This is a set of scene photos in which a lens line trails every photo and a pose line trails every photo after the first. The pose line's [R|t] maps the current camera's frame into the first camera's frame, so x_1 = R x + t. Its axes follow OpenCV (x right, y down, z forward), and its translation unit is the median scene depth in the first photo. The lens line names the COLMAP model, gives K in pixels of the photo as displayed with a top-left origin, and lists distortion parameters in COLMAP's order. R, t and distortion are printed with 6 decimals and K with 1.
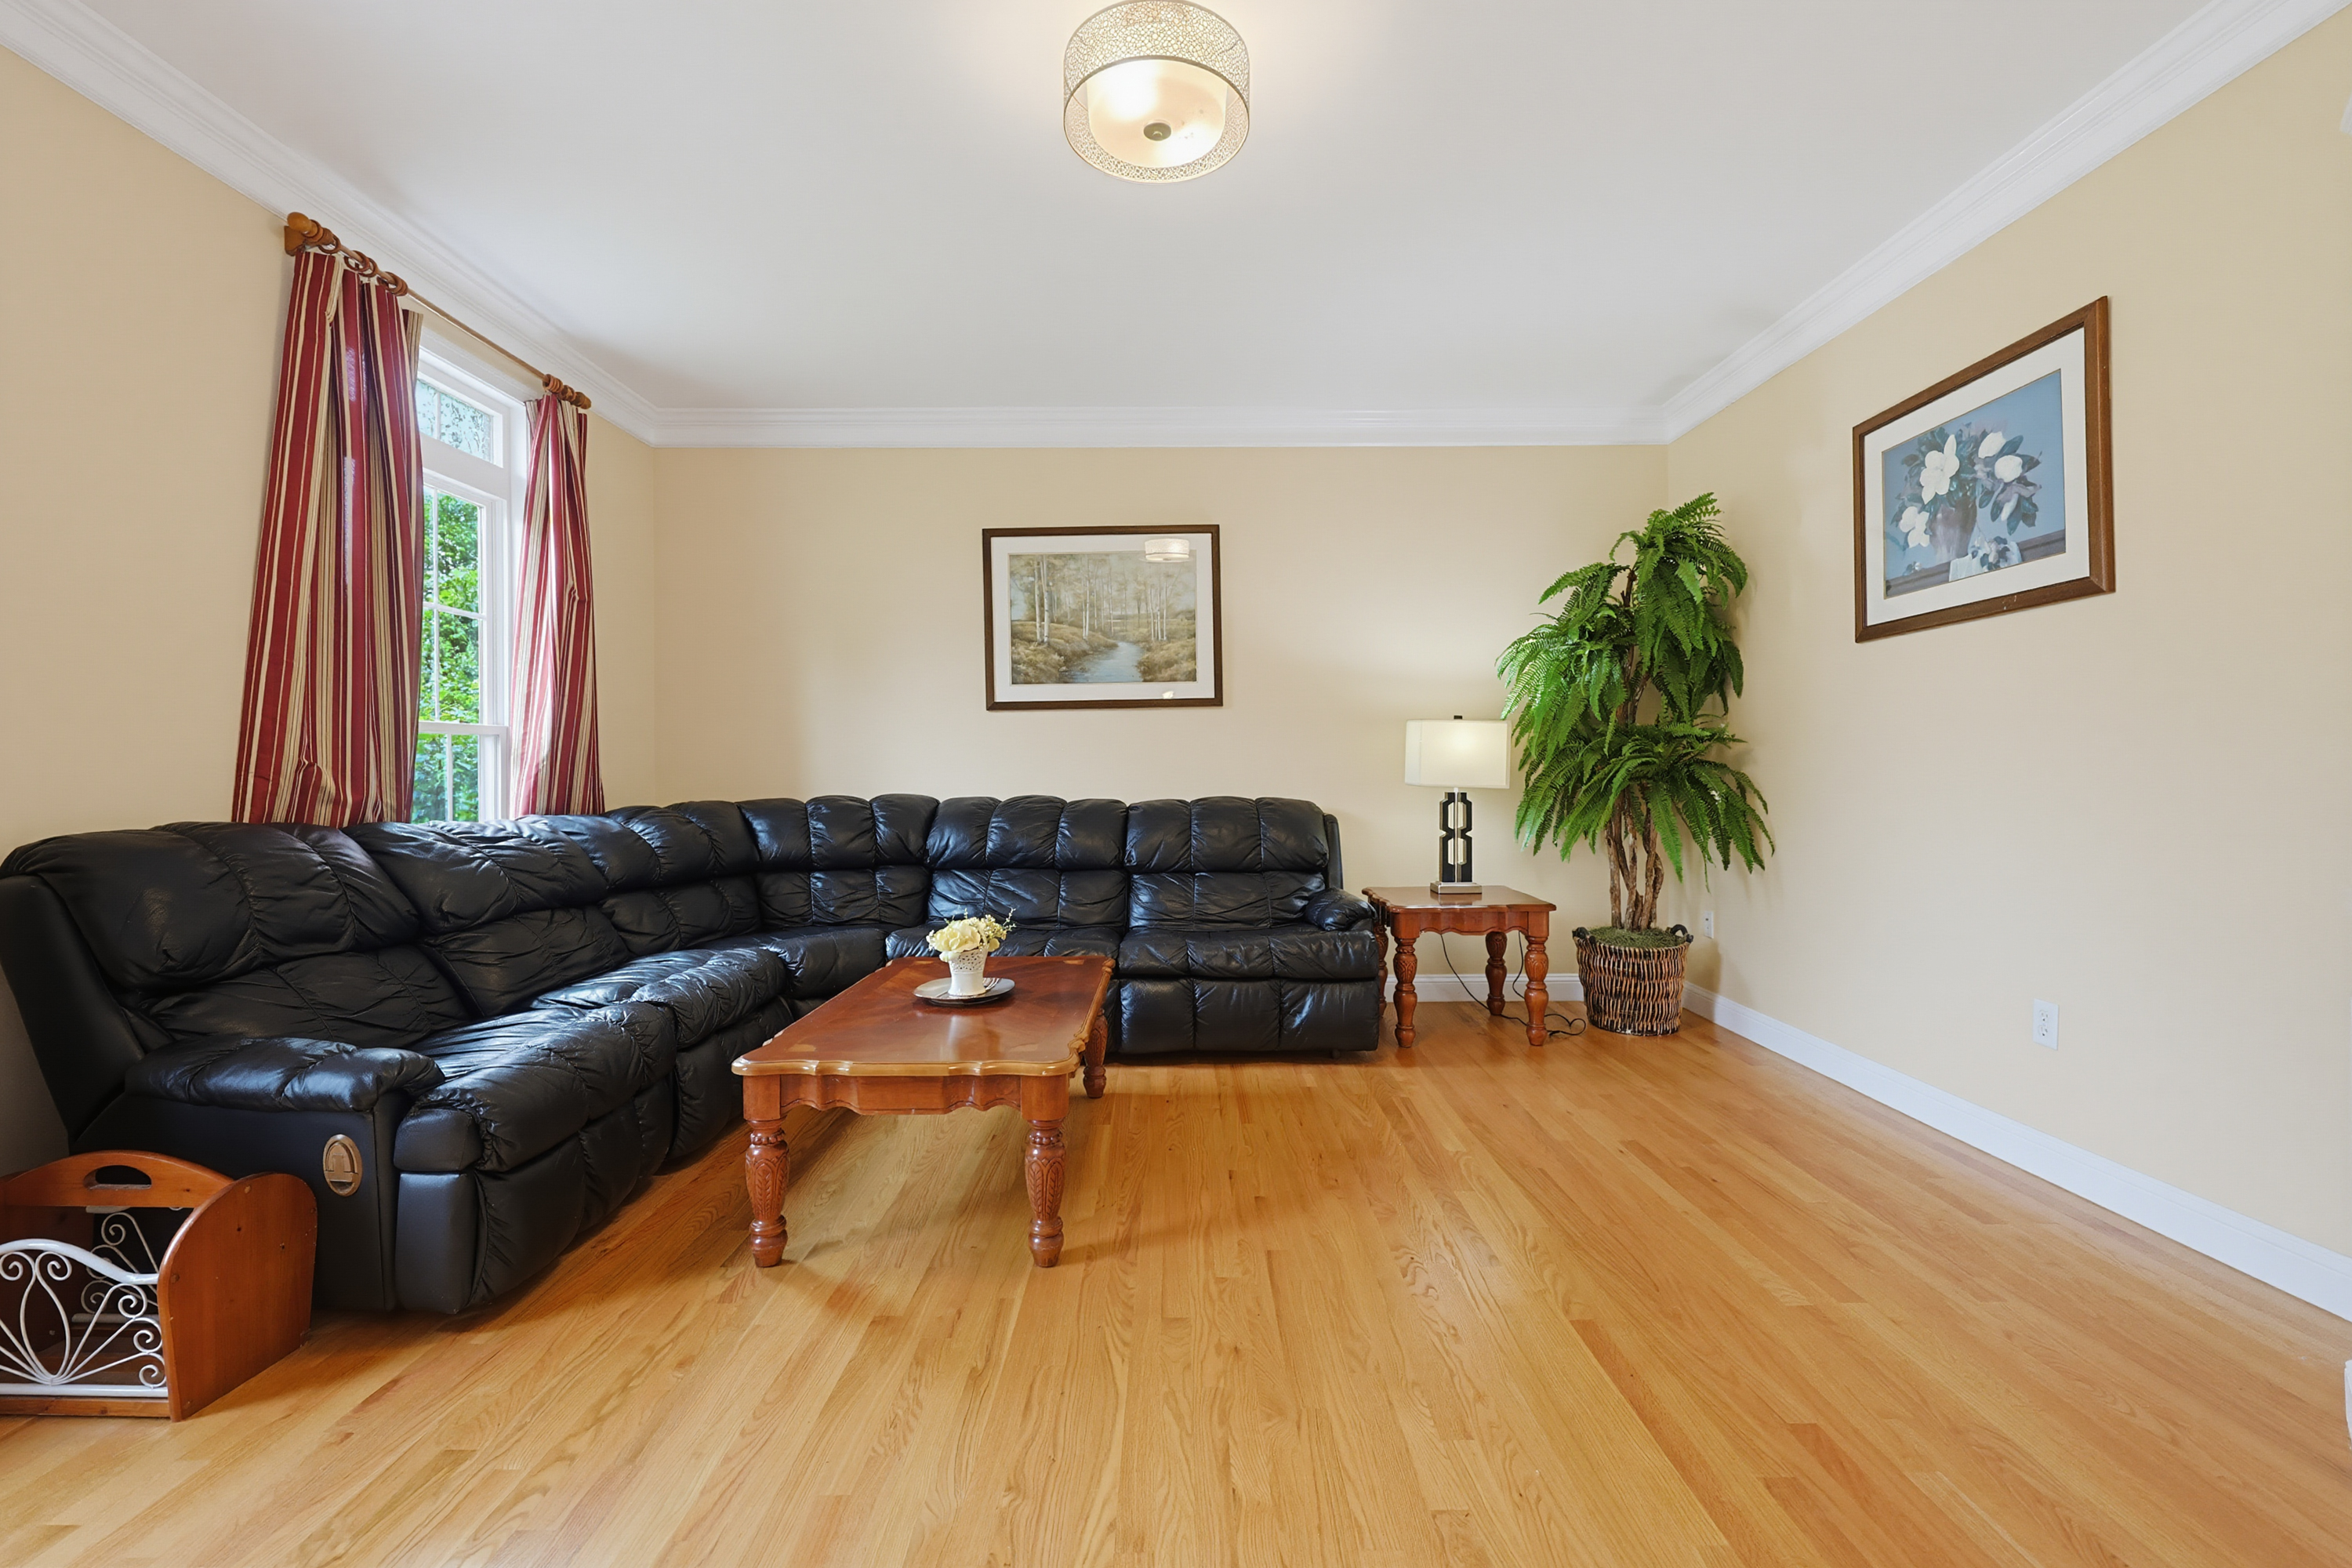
lens RADIAL K [[996.5, 0, 1181.5], [0, 996.5, 773.2], [0, 0, 1]] dist [-0.001564, 0.000501]
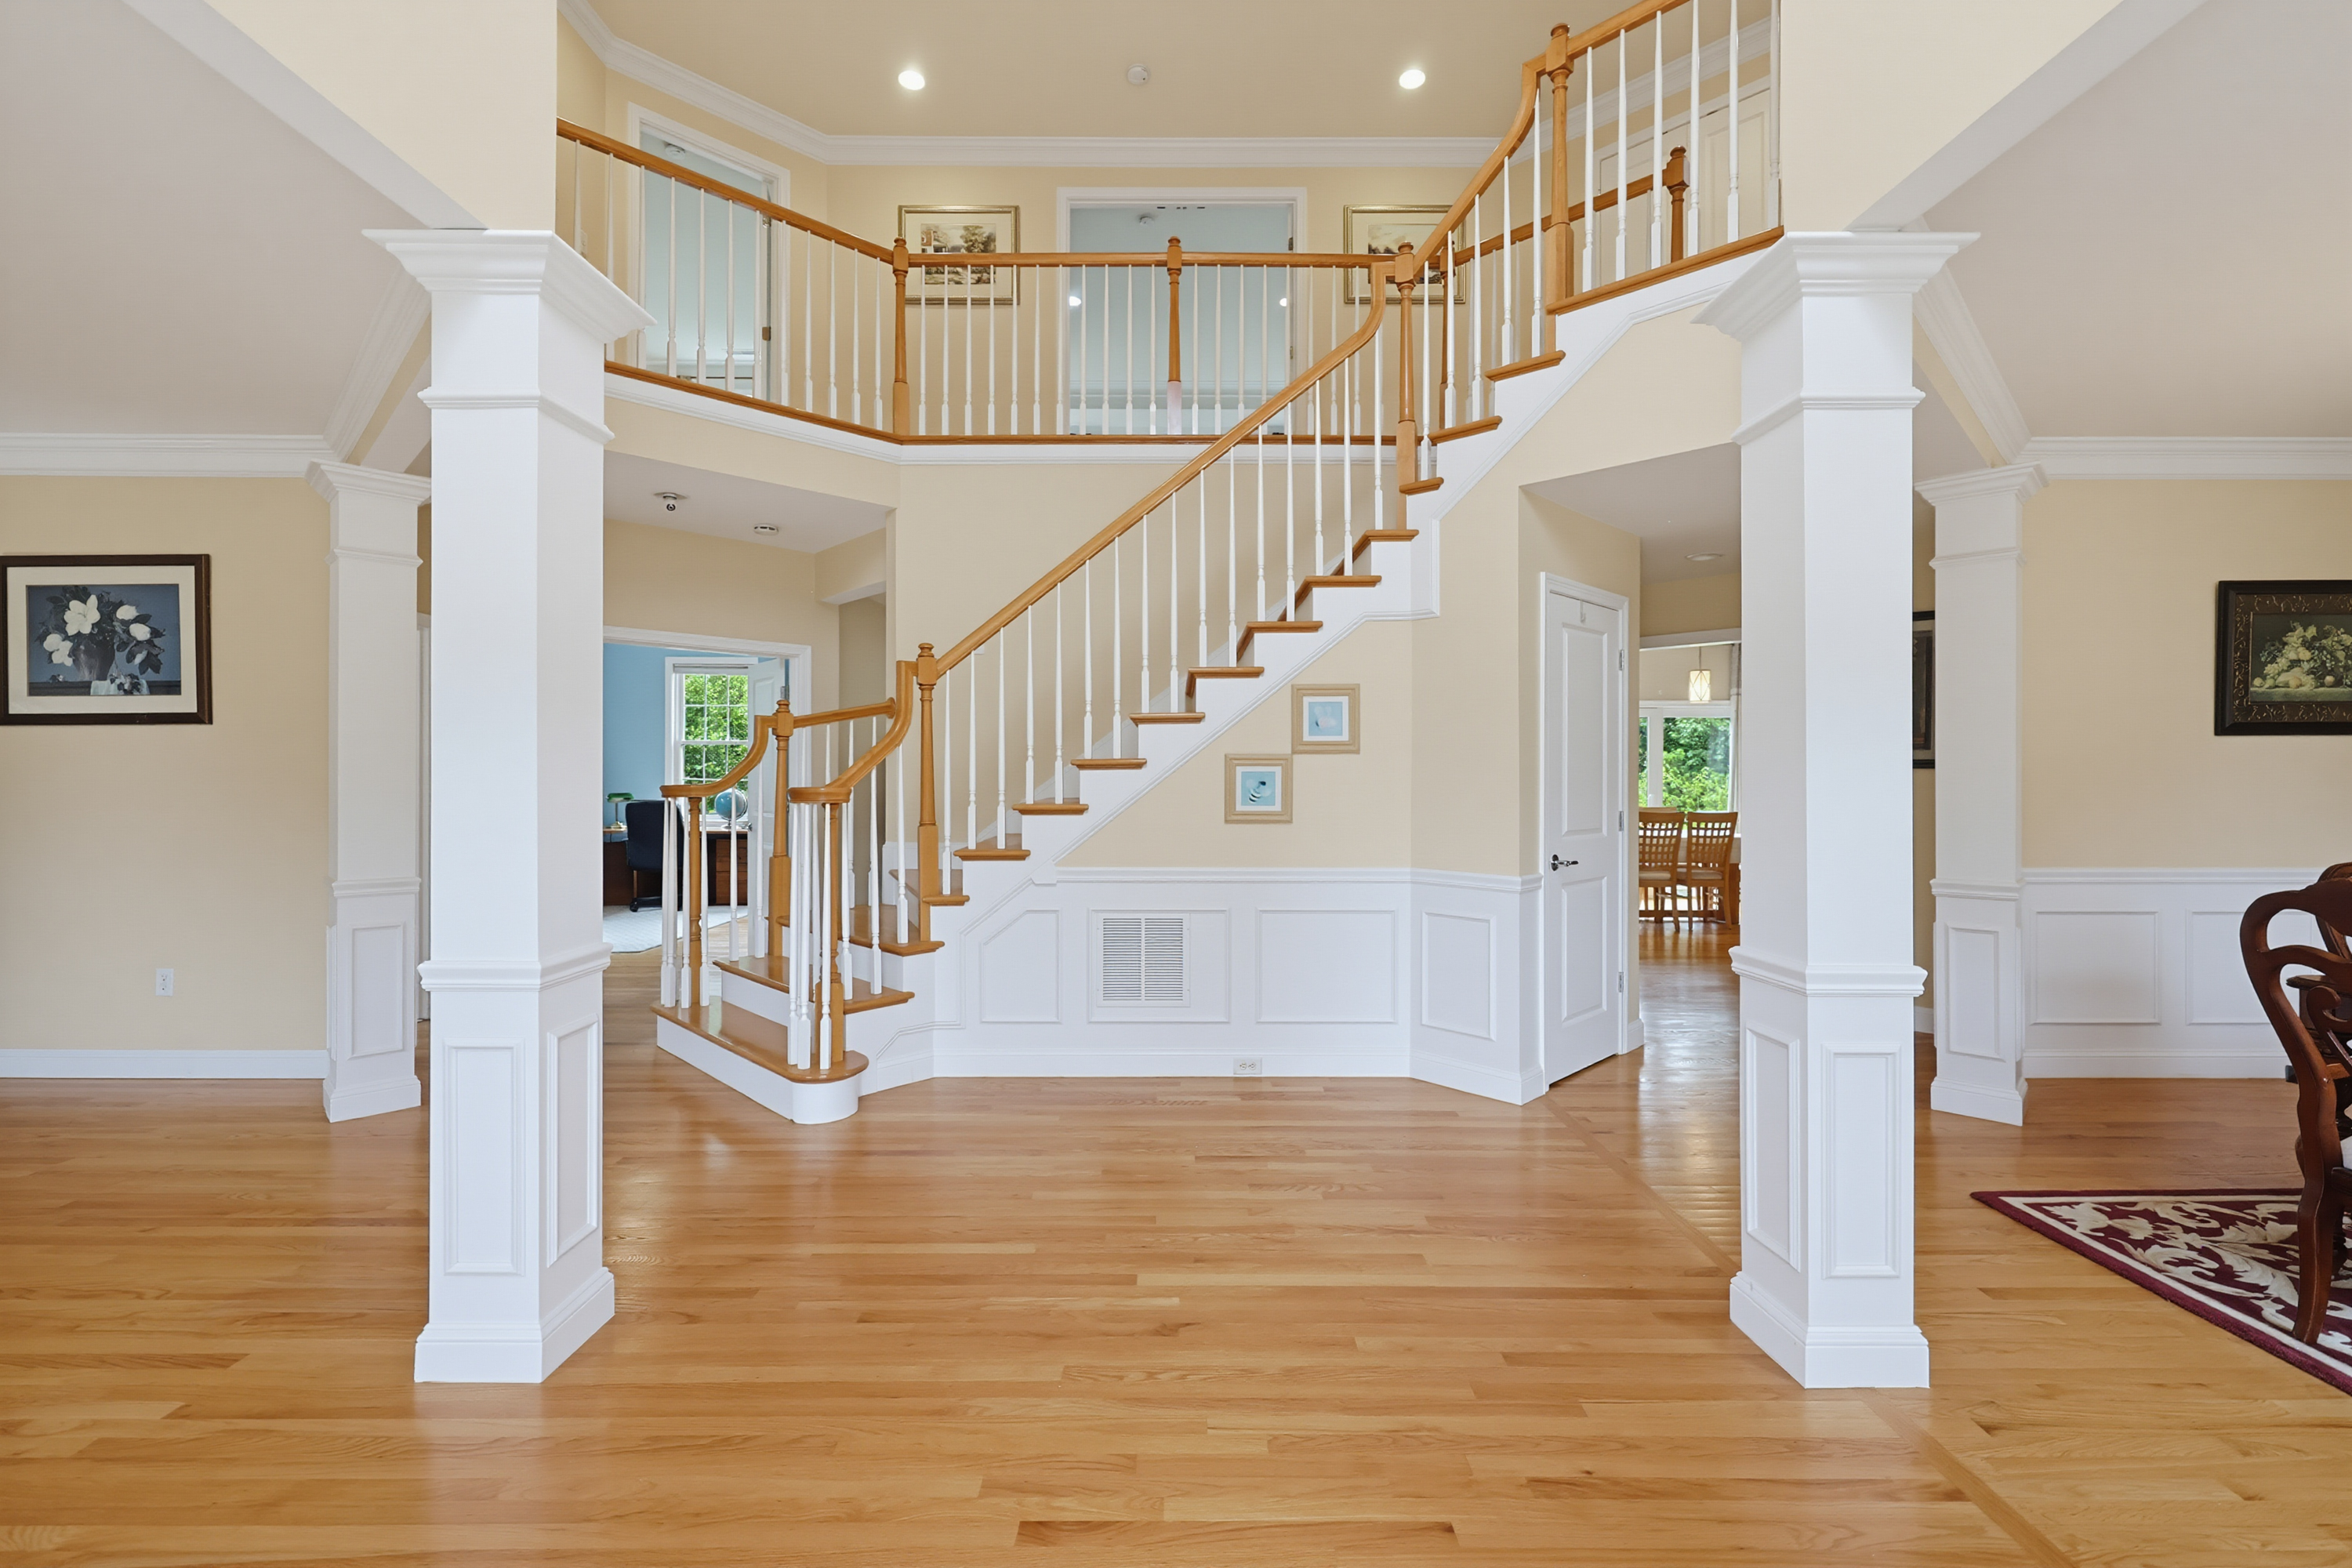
lens RADIAL K [[996.5, 0, 1181.5], [0, 996.5, 773.2], [0, 0, 1]] dist [-0.001564, 0.000501]
pose [[0.000162, 0.006359, 0.999980, -0.661892], [0.001066, 0.999979, -0.006359, -0.067022], [-0.999999, 0.001067, 0.000155, -0.574251]]
